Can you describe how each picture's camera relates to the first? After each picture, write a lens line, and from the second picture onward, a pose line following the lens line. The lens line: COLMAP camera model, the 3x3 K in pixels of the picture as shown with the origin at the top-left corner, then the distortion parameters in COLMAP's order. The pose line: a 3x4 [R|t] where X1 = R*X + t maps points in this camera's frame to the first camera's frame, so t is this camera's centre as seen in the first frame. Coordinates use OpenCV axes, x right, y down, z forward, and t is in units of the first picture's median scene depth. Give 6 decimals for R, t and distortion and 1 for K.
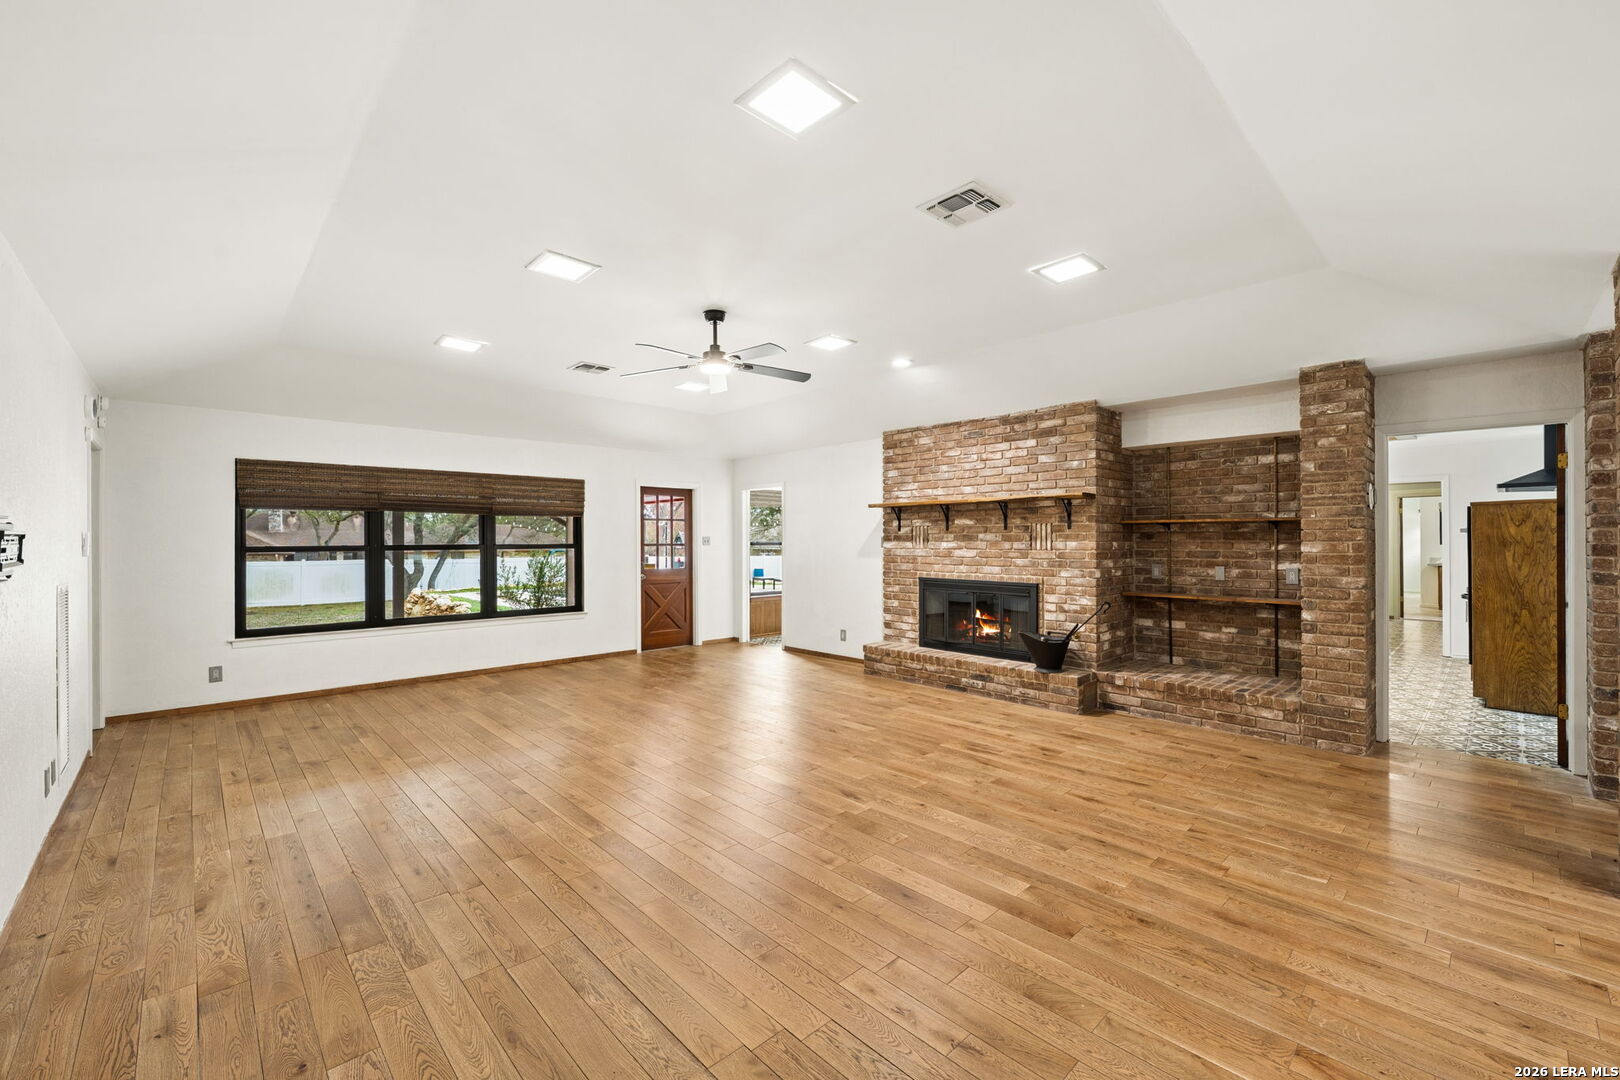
lens RADIAL K [[668.9, 0, 796.0], [0, 668.9, 535.5], [0, 0, 1]] dist [-0.011809, 0.002675]
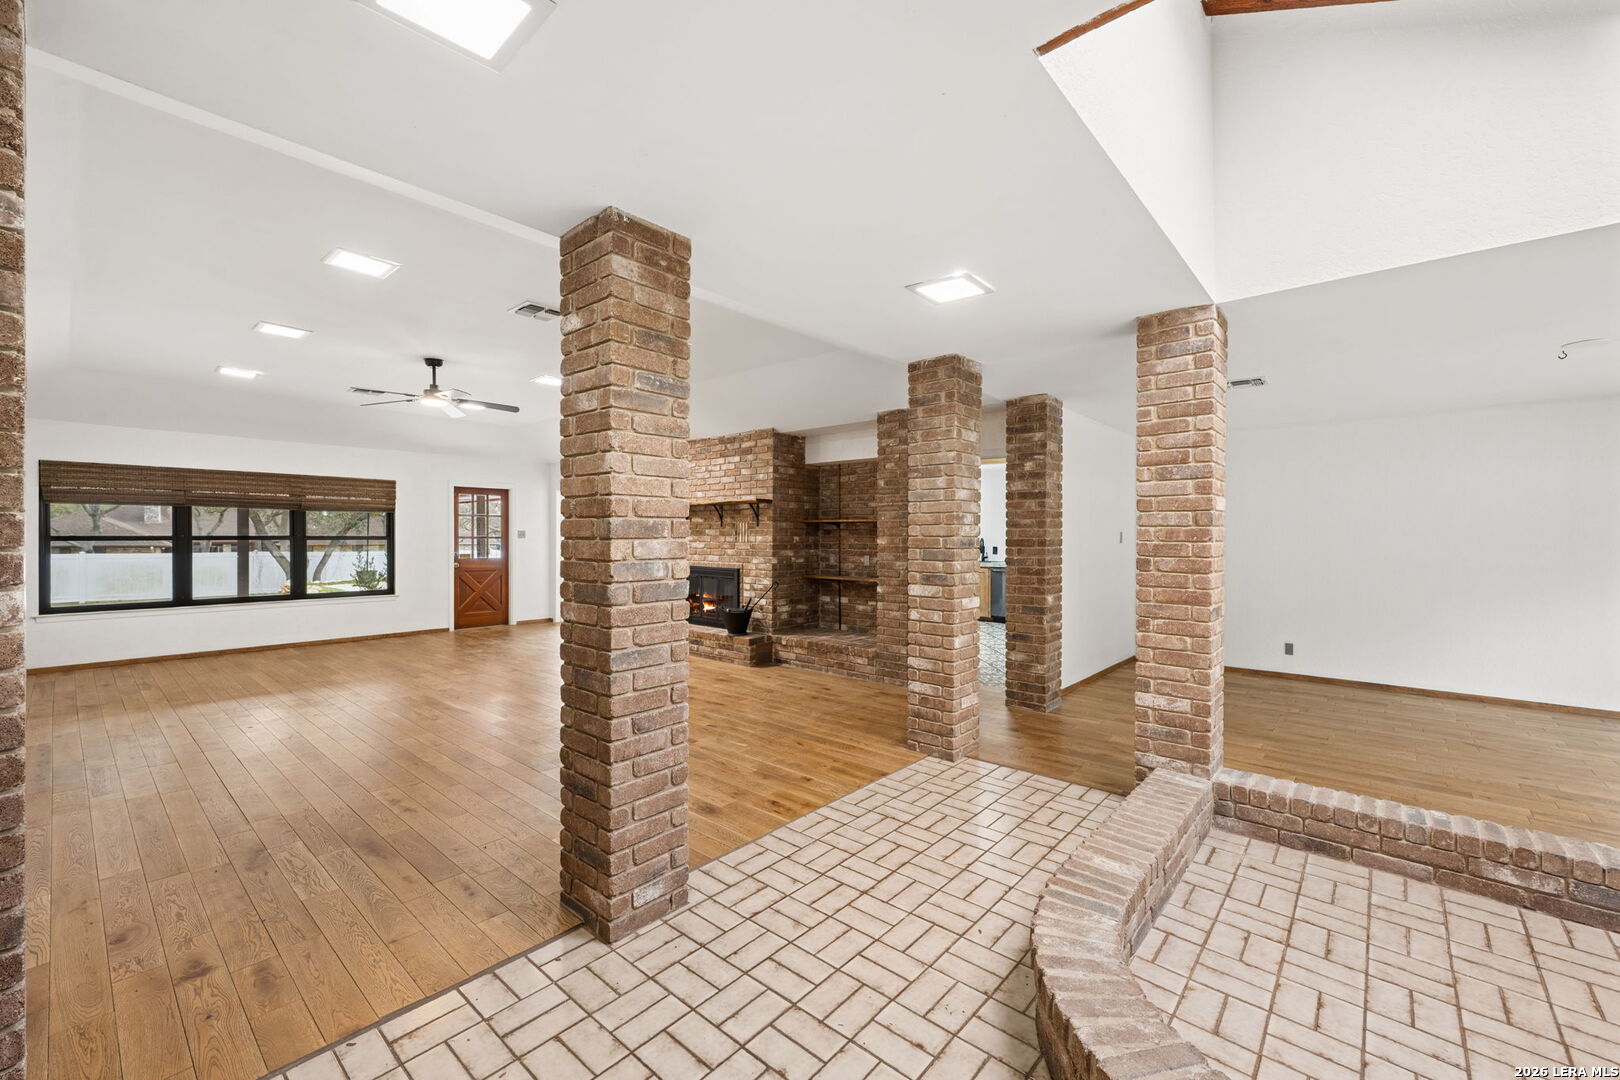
lens RADIAL K [[668.9, 0, 819.5], [0, 668.9, 536.1], [0, 0, 1]] dist [-0.011809, 0.002675]
pose [[0.993455, 0.006132, 0.114057, 0.370059], [-0.006997, 0.999950, 0.007188, -0.000766], [-0.114007, -0.007939, 0.993448, -0.298263]]
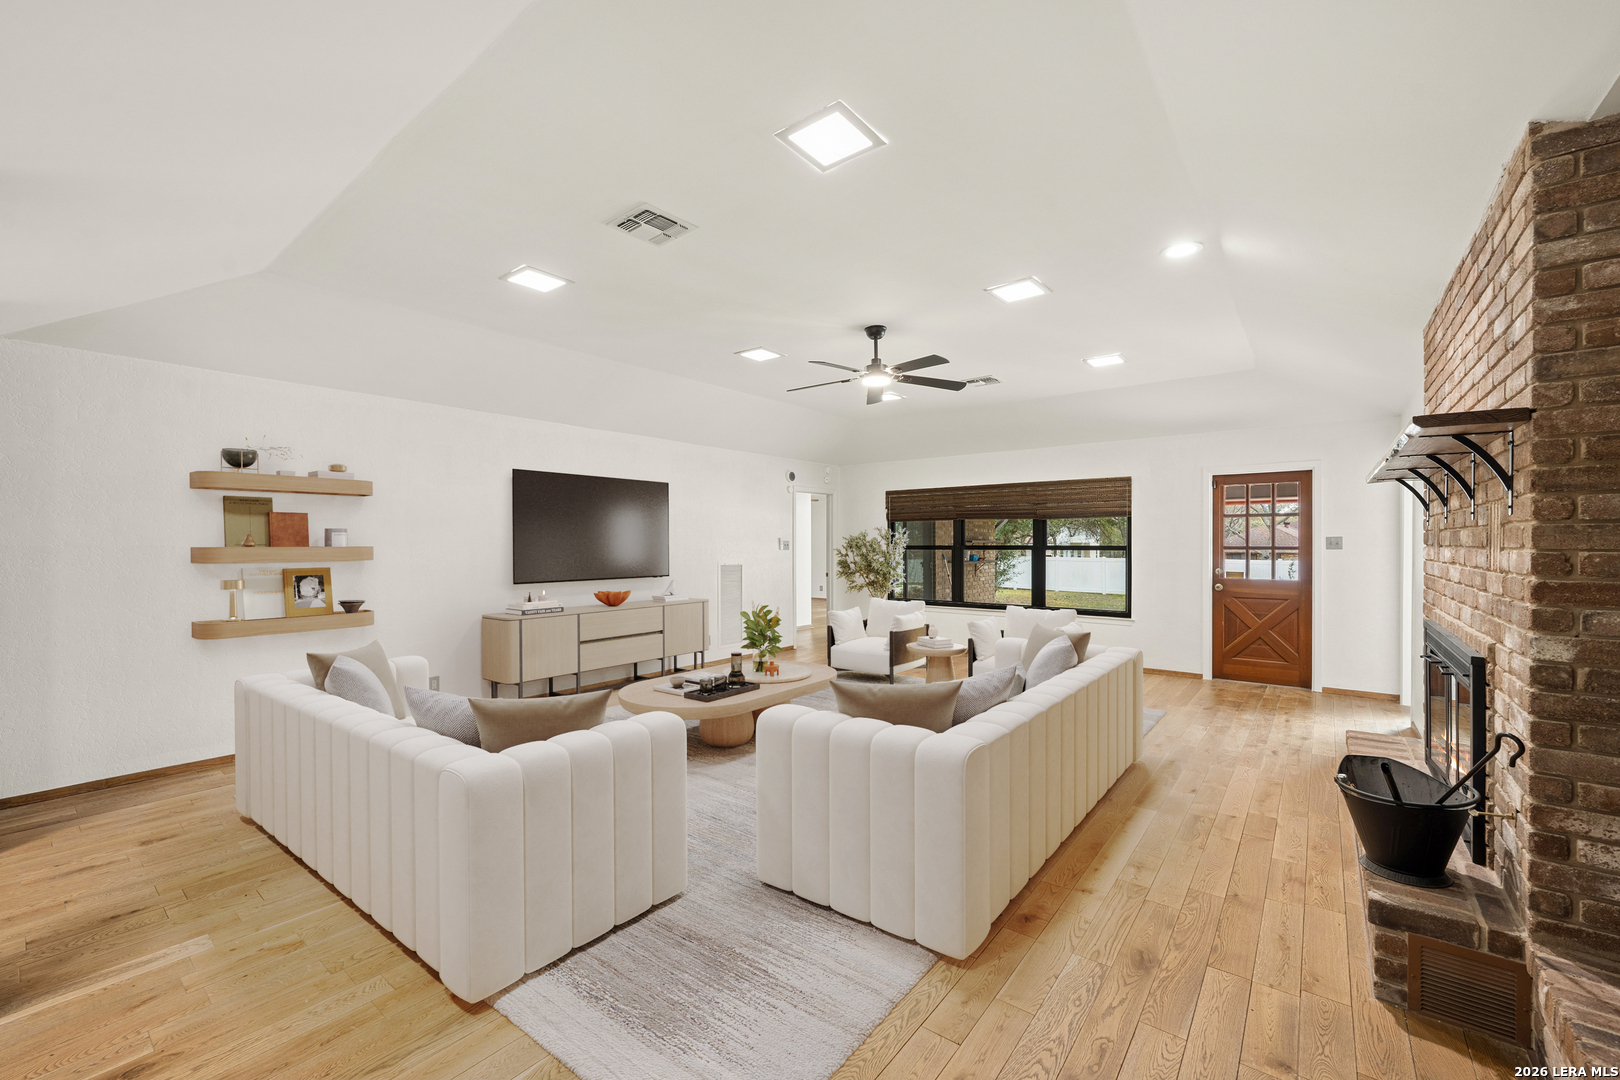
lens RADIAL K [[649.6, 0, 809.2], [0, 649.6, 539.2], [0, 0, 1]] dist [-0.007832, 0.000030]
pose [[0.147143, -0.002172, -0.989113, 0.674320], [0.007097, 0.999974, -0.001140, 0.001875], [0.989090, -0.006852, 0.147155, 0.565082]]
